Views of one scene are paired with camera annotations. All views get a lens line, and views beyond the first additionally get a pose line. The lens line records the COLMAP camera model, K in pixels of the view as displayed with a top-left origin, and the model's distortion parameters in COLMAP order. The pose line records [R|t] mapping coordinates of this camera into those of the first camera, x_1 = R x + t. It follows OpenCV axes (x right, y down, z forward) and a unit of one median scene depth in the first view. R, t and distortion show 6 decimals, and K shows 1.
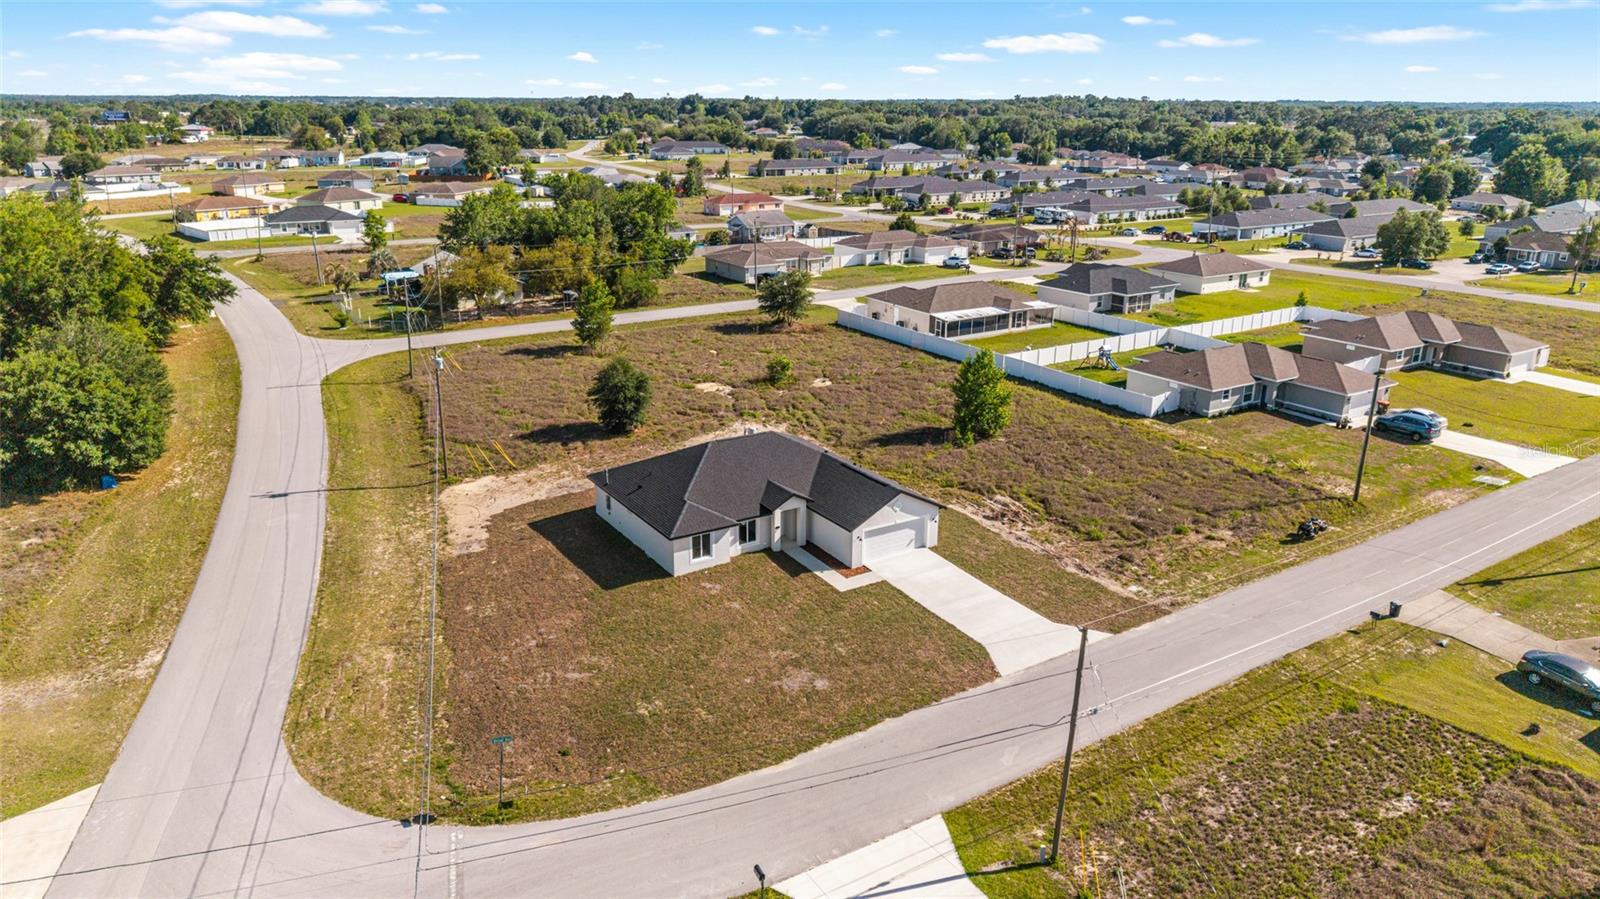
lens RADIAL K [[1060.2, 0, 796.1], [0, 1060.2, 455.5], [0, 0, 1]] dist [0.070513, -0.107048]
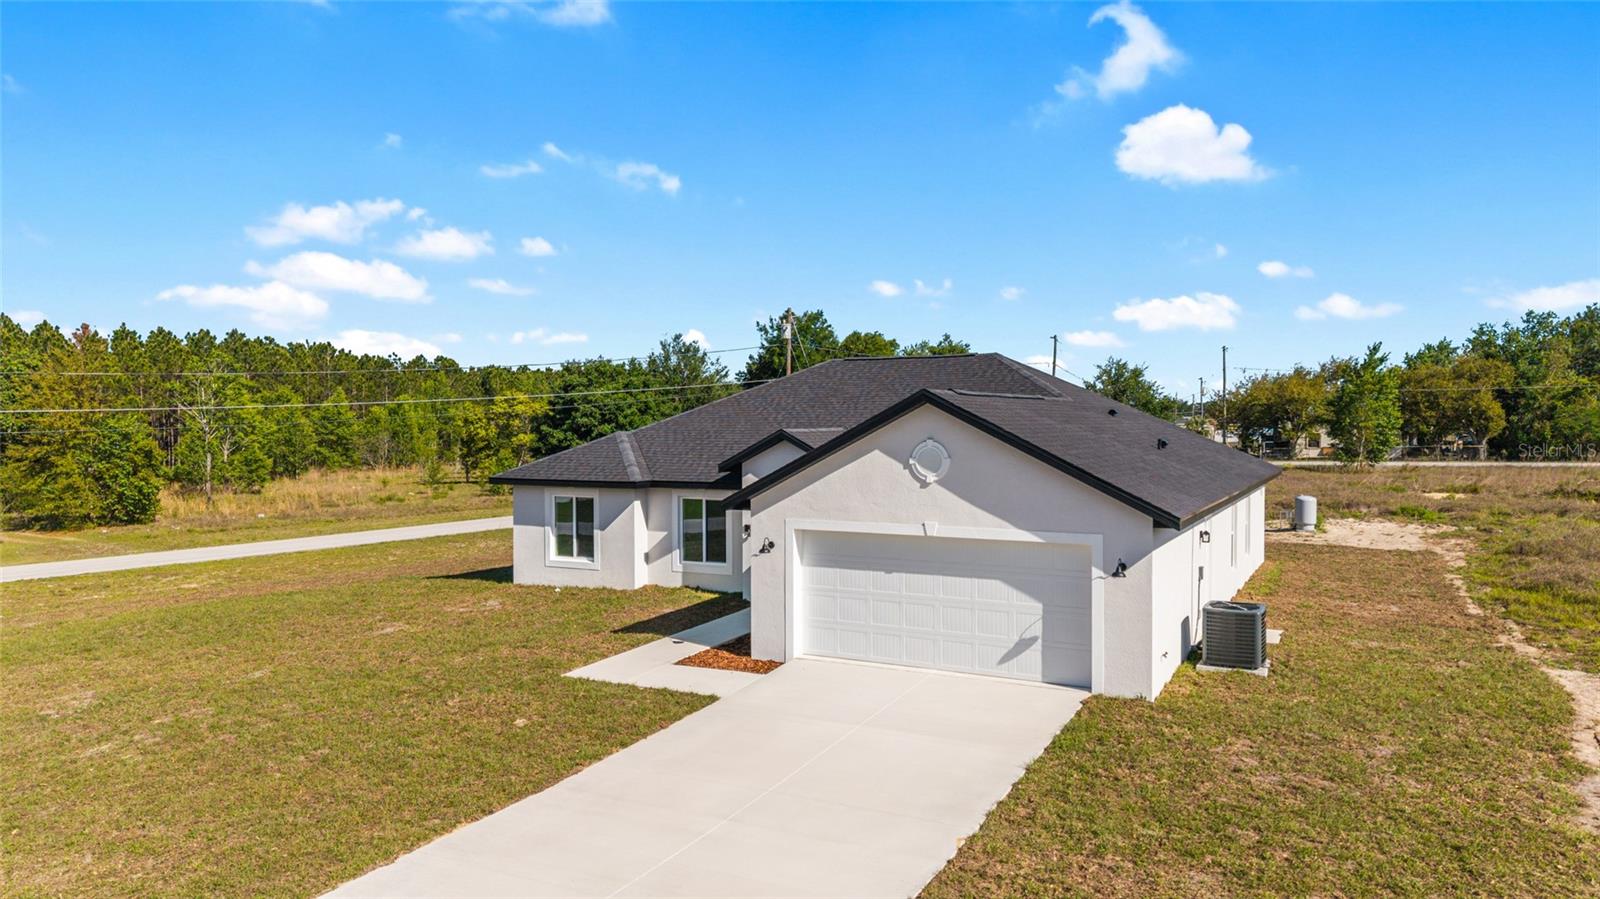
lens RADIAL K [[1060.2, 0, 796.1], [0, 1060.2, 455.5], [0, 0, 1]] dist [0.070513, -0.107048]
pose [[0.488198, 0.018611, -0.872535, 0.250060], [-0.267315, 0.954909, -0.129199, 0.072488], [0.830786, 0.296316, 0.471159, 0.707075]]
